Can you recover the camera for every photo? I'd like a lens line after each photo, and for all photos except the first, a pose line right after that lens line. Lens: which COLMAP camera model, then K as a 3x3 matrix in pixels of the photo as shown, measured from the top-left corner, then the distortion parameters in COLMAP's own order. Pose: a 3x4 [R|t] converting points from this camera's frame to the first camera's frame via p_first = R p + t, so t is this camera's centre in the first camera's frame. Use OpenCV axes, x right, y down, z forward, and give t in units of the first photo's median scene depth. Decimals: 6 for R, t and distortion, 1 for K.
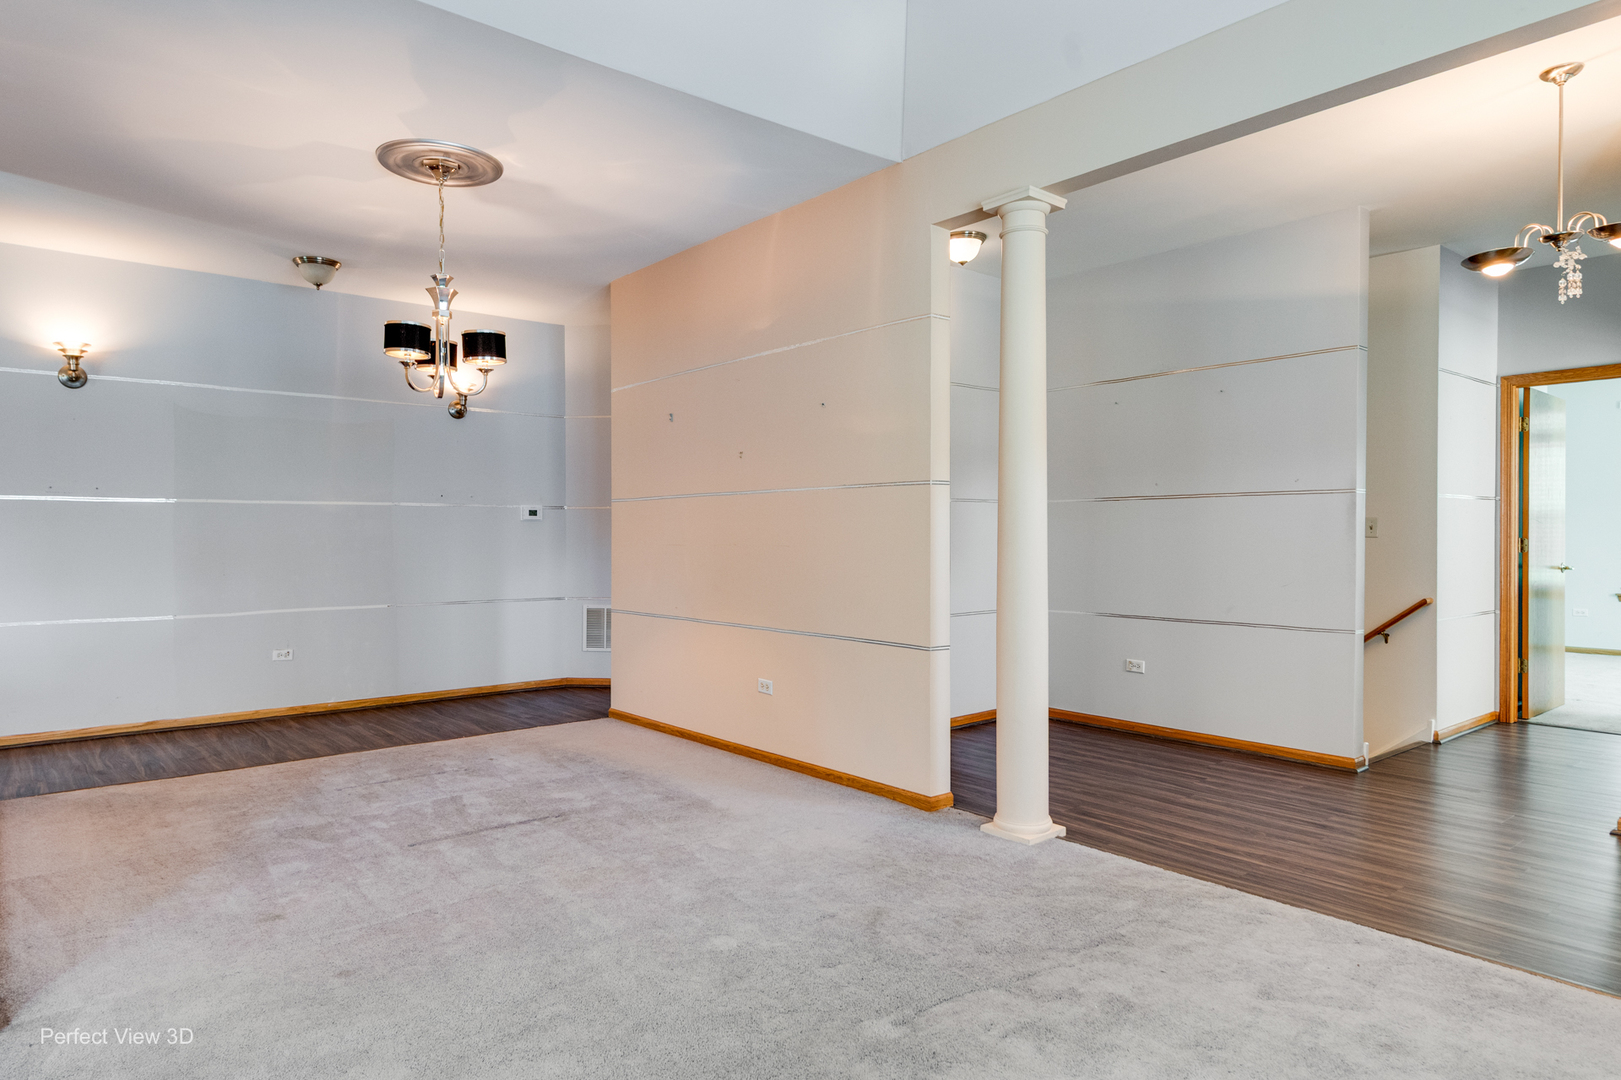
lens RADIAL K [[978.1, 0, 810.5], [0, 978.1, 540.0], [0, 0, 1]] dist [0.000592, 0.000354]
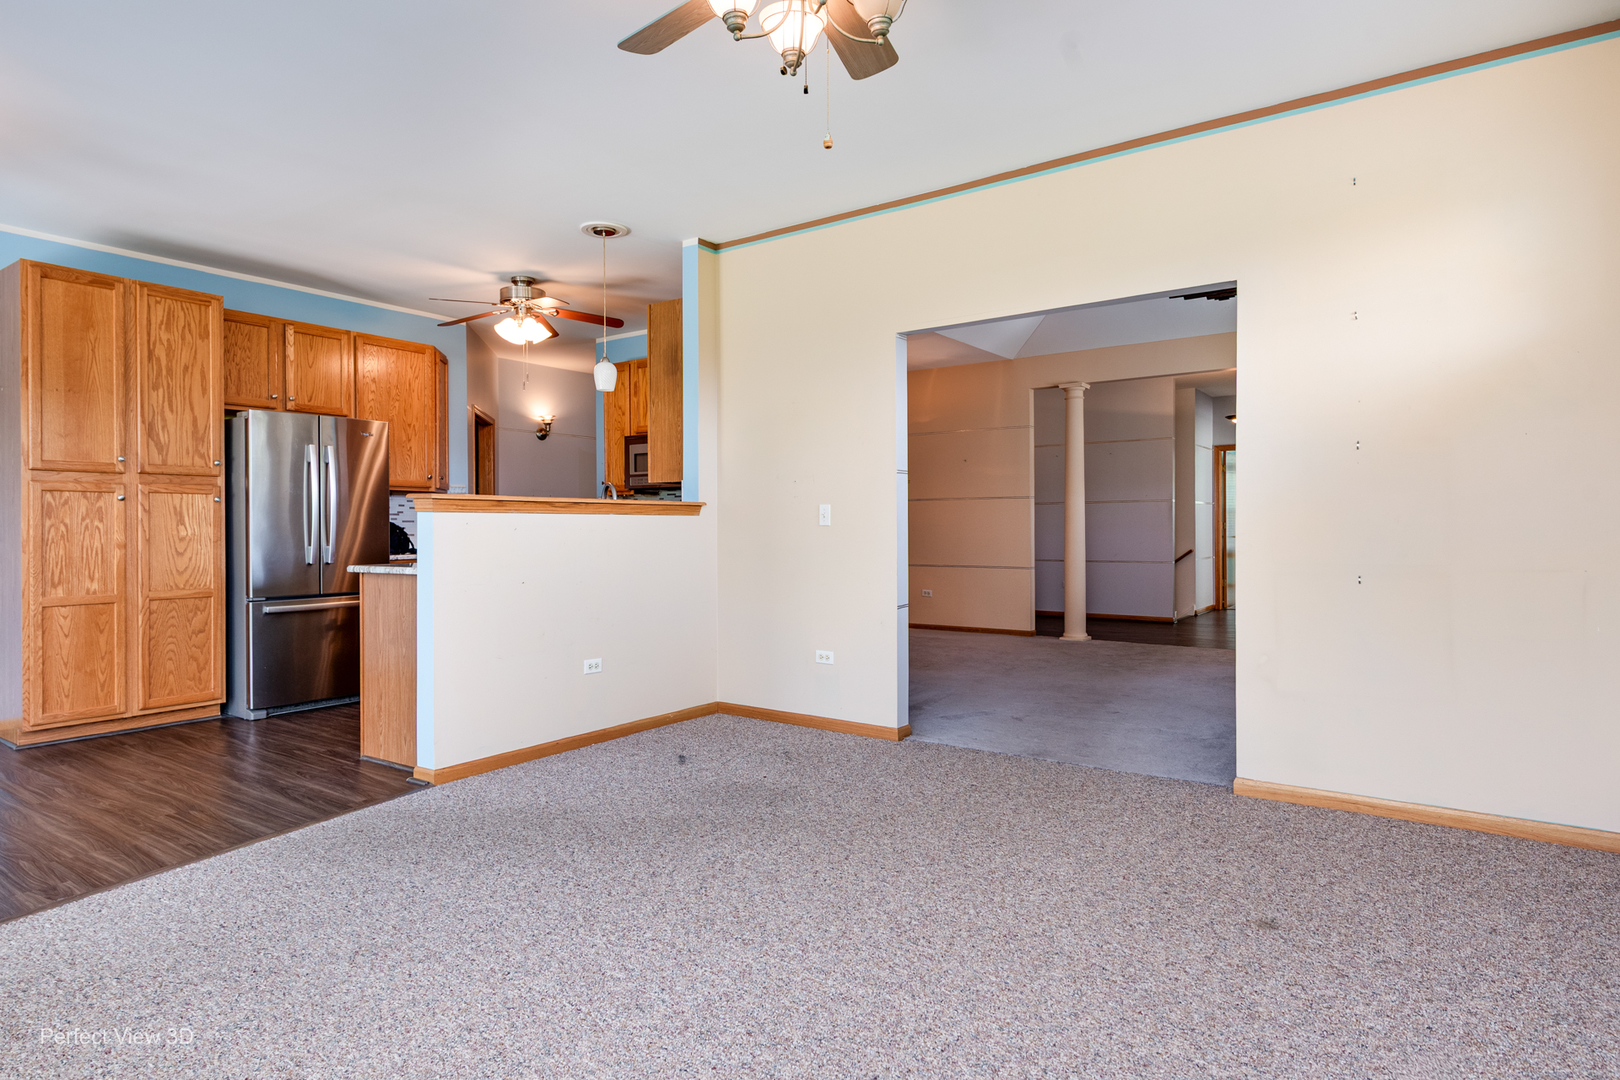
lens RADIAL K [[908.8, 0, 811.4], [0, 908.8, 529.8], [0, 0, 1]] dist [-0.000997, -0.000093]
pose [[0.963388, -0.004978, 0.268066, -0.736215], [0.005440, 0.999985, -0.000981, 0.012389], [-0.268057, 0.002403, 0.963400, -0.732211]]
